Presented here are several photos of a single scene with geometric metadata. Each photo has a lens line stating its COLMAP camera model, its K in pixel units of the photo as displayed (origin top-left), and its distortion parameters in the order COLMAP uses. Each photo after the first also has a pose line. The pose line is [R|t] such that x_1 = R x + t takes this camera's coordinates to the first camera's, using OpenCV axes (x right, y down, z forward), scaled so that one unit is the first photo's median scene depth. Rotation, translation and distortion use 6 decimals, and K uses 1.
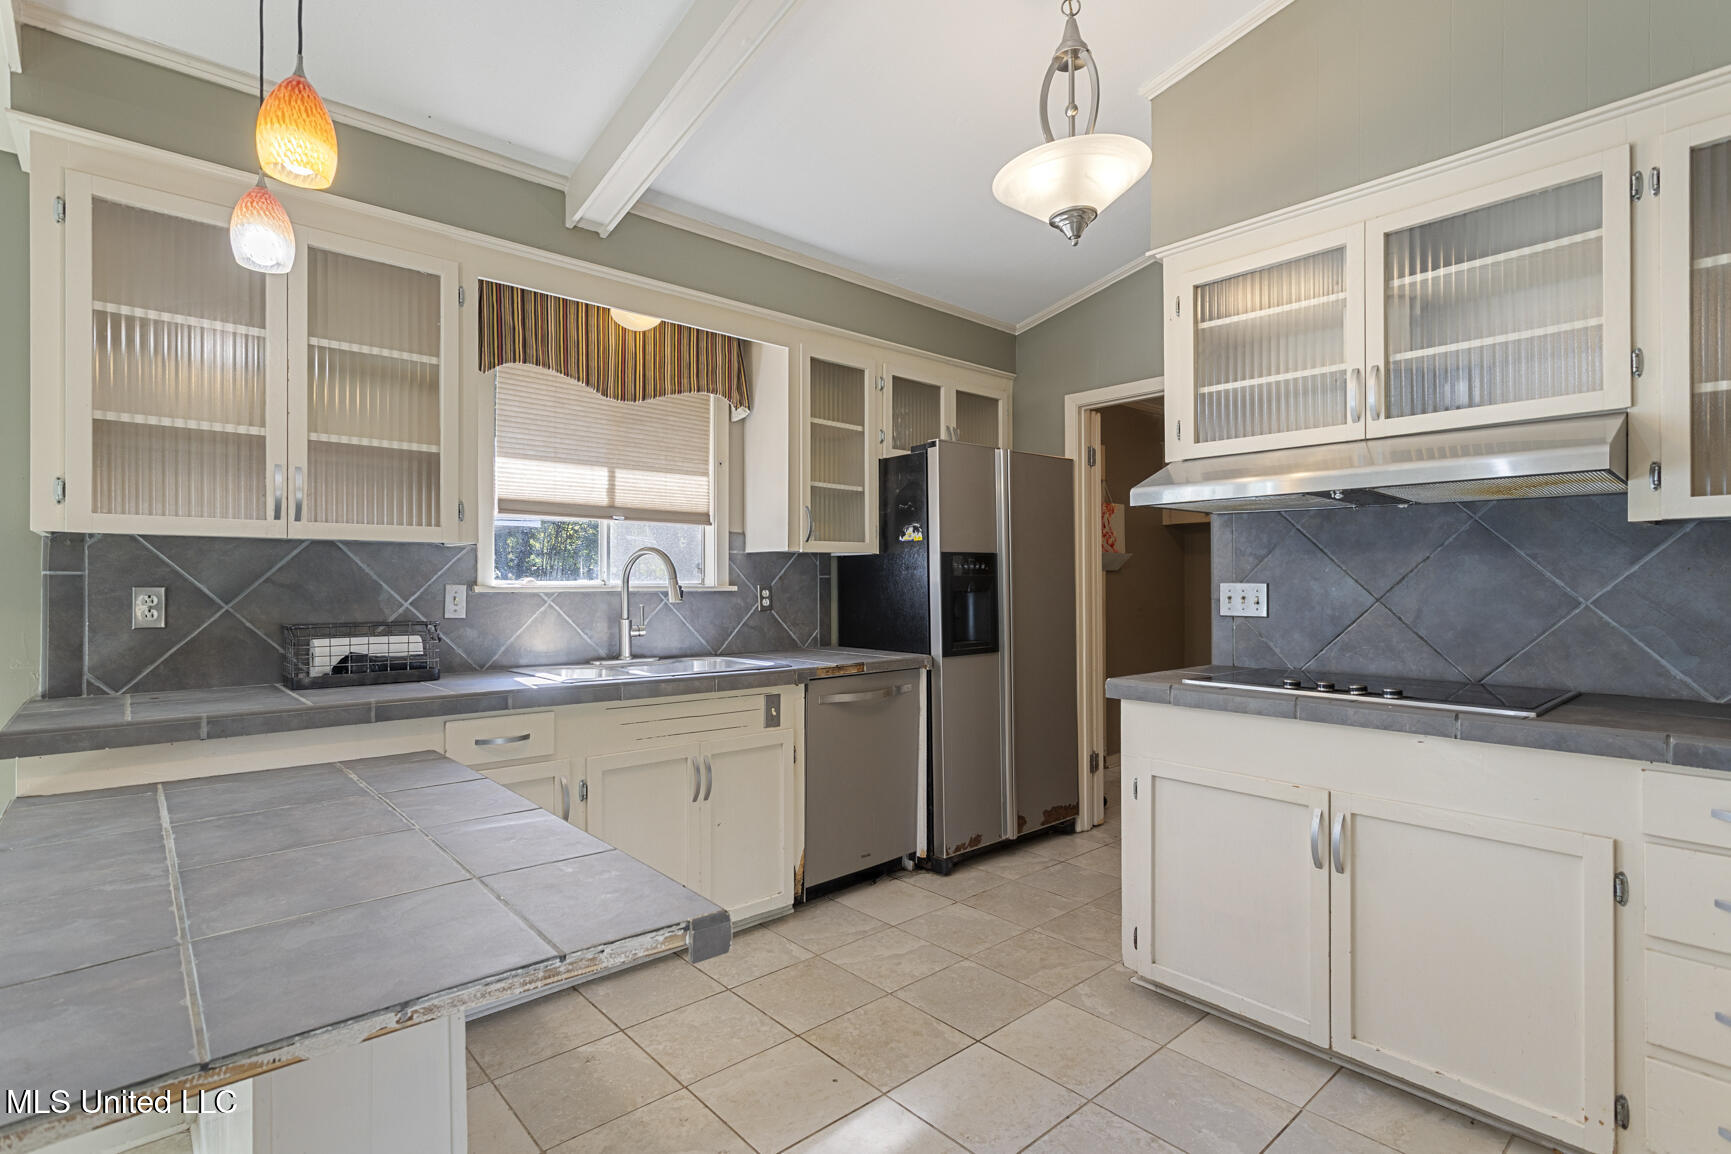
lens RADIAL K [[835.2, 0, 862.8], [0, 835.2, 608.3], [0, 0, 1]] dist [-0.001282, 0.000042]
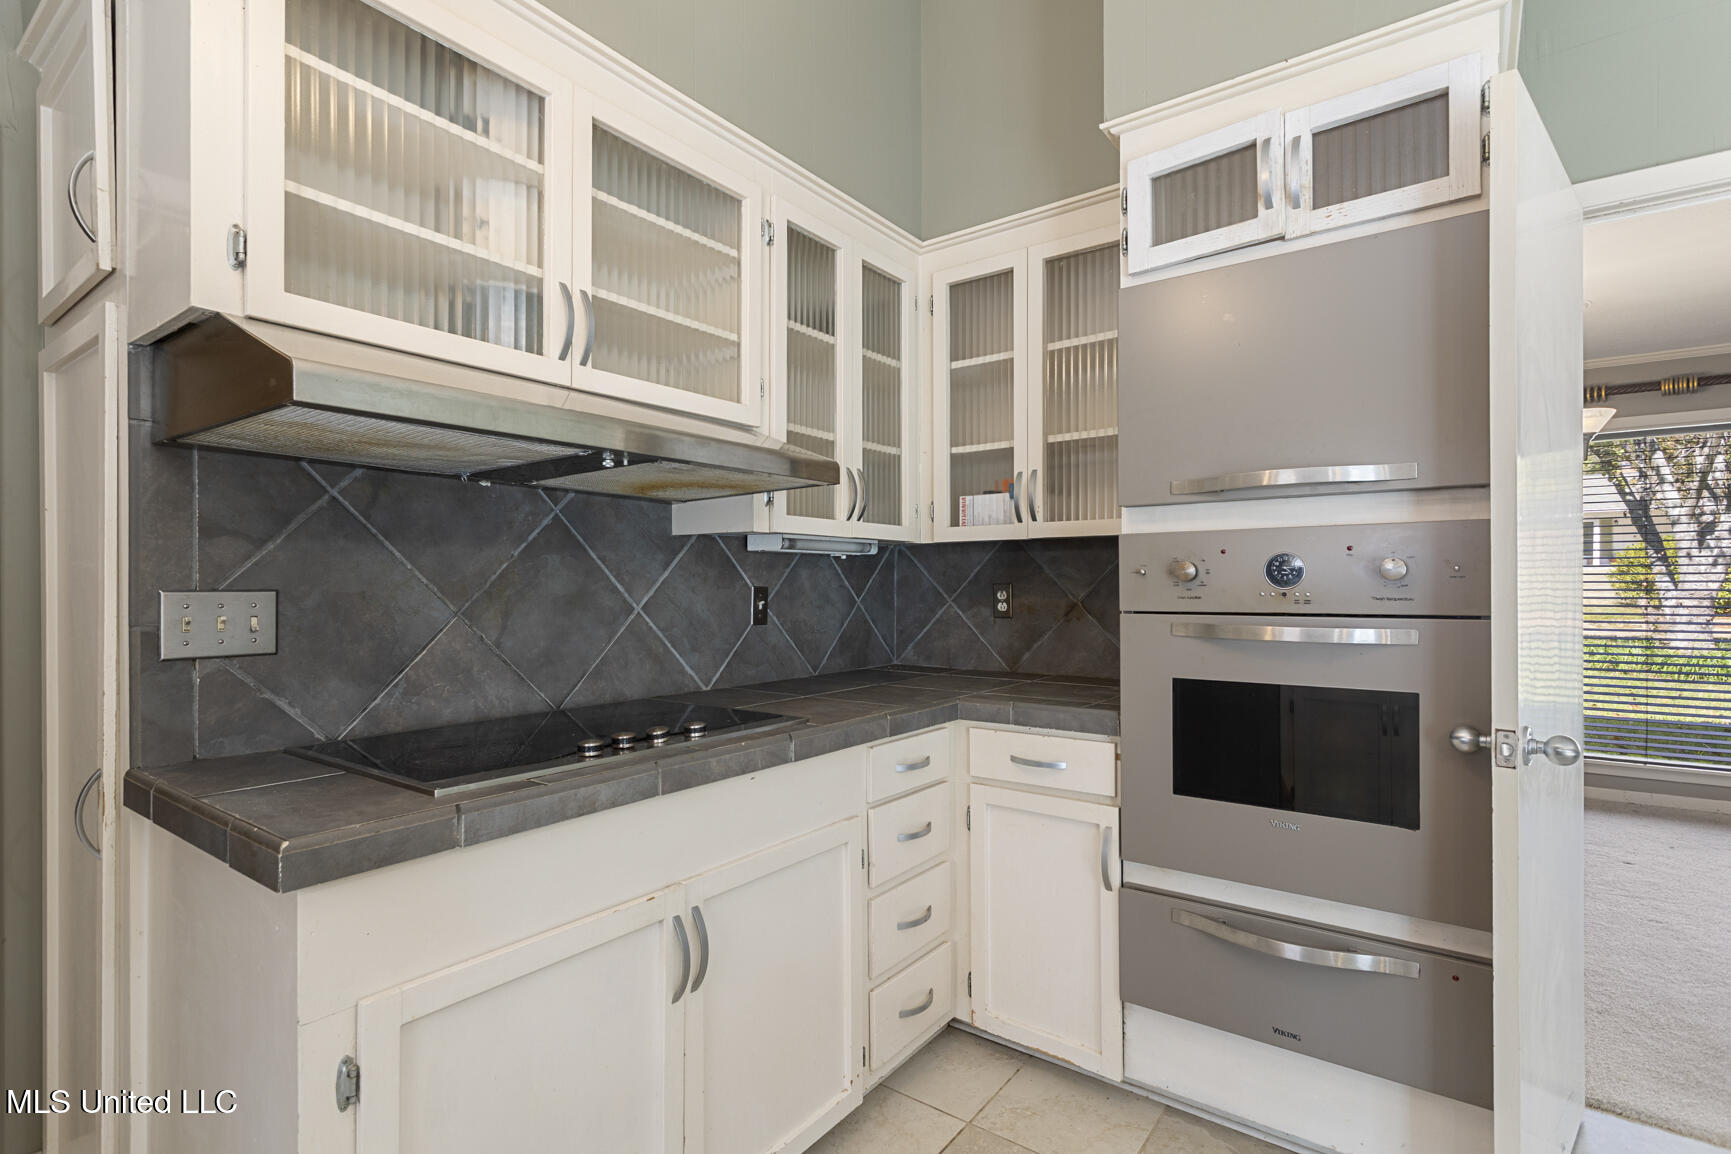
lens RADIAL K [[832.7, 0, 863.6], [0, 832.7, 583.6], [0, 0, 1]] dist [0.003430, 0.001104]
pose [[-0.202342, 0.004709, 0.979304, -0.153071], [0.032887, 0.999457, 0.001989, -0.029268], [-0.978763, 0.032609, -0.202387, 0.941075]]
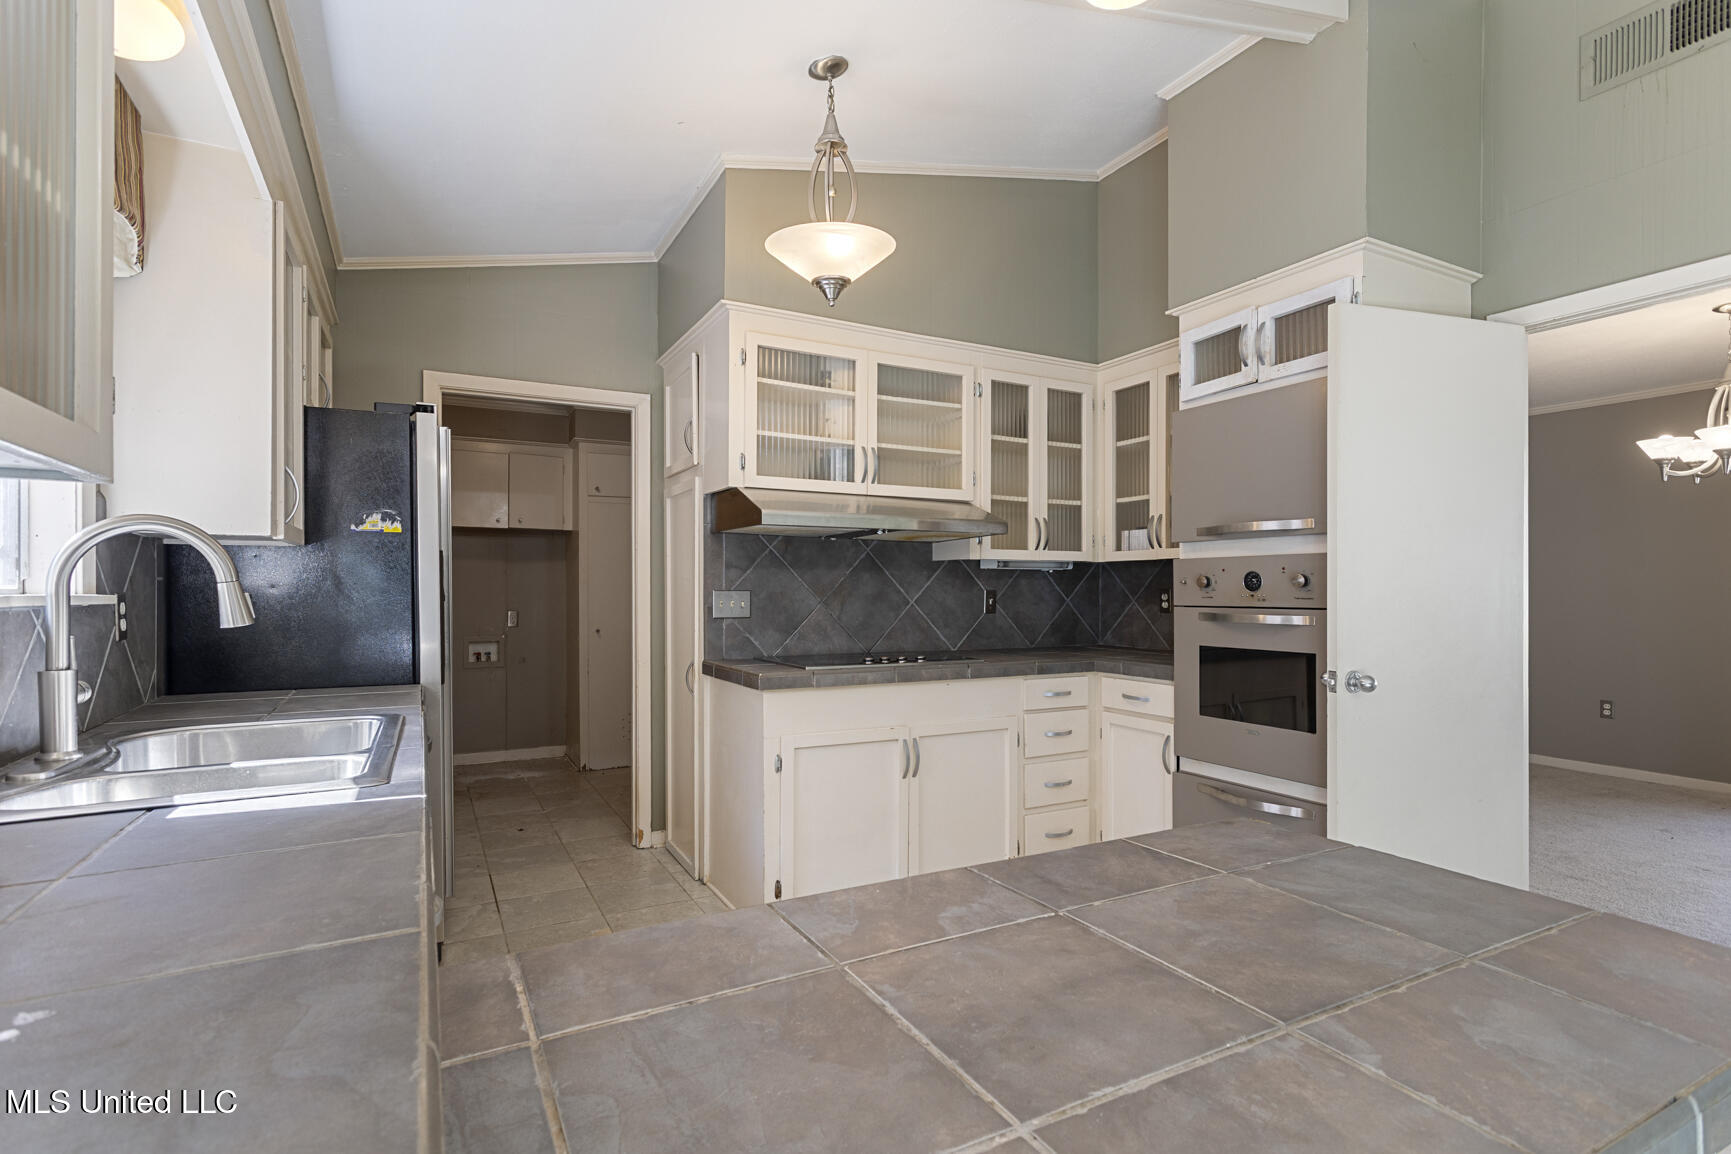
lens RADIAL K [[835.2, 0, 862.8], [0, 835.2, 608.3], [0, 0, 1]] dist [-0.001282, 0.000042]
pose [[0.234939, -0.018889, 0.971827, -0.904921], [0.028174, 0.999523, 0.012616, -0.018593], [-0.971602, 0.024416, 0.235359, 0.683799]]
